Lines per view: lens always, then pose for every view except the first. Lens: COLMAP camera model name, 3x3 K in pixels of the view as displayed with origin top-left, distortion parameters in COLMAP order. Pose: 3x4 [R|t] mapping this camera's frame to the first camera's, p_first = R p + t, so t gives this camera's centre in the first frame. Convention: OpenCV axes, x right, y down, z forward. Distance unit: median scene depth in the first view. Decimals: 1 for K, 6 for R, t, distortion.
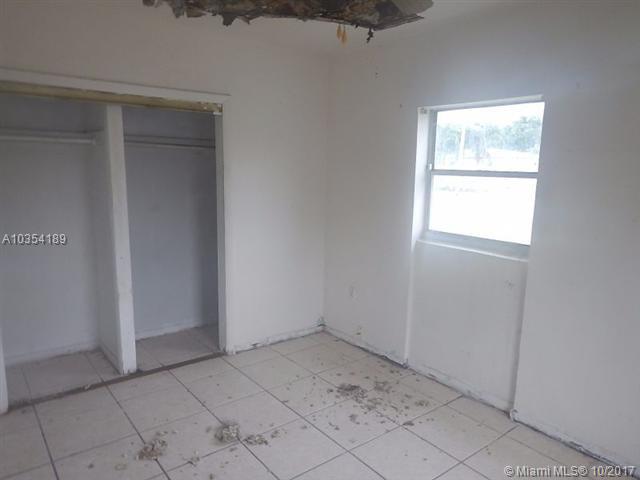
lens RADIAL K [[457.0, 0, 316.3], [0, 457.0, 242.1], [0, 0, 1]] dist [0.013923, 0.004182]
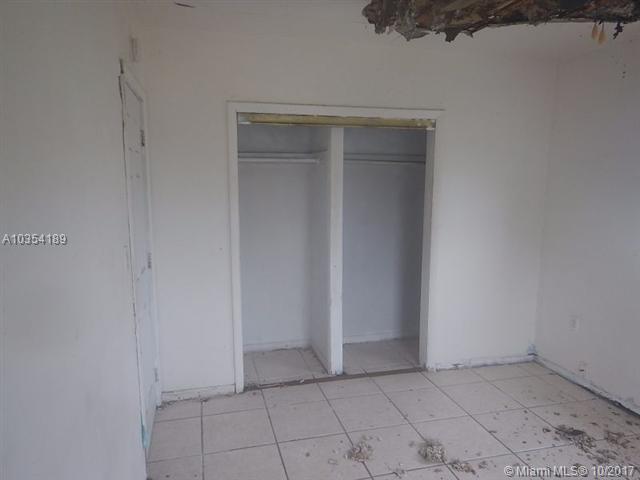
lens RADIAL K [[457.0, 0, 317.3], [0, 457.0, 240.4], [0, 0, 1]] dist [0.013923, 0.004182]
pose [[0.918150, 0.039854, -0.394223, -0.040853], [-0.052650, 0.998377, -0.021693, -0.001449], [0.392719, 0.040673, 0.918759, -0.013891]]
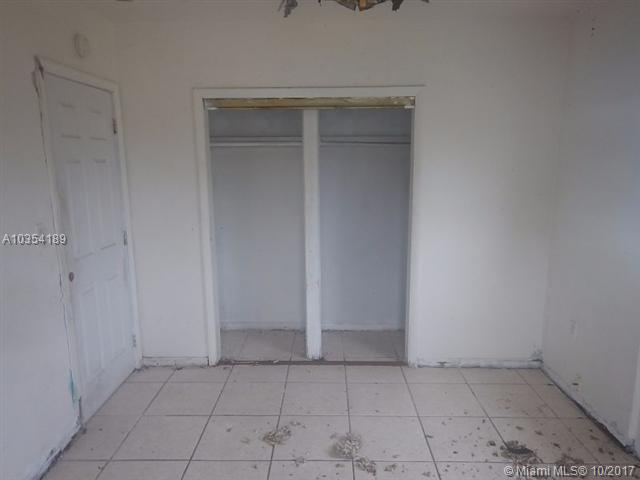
lens RADIAL K [[457.0, 0, 321.7], [0, 457.0, 239.1], [0, 0, 1]] dist [0.013923, 0.004182]
pose [[0.777258, 0.084133, -0.623532, 0.265277], [-0.084204, 0.996014, 0.029428, -0.027377], [0.623523, 0.029630, 0.781244, 0.179778]]
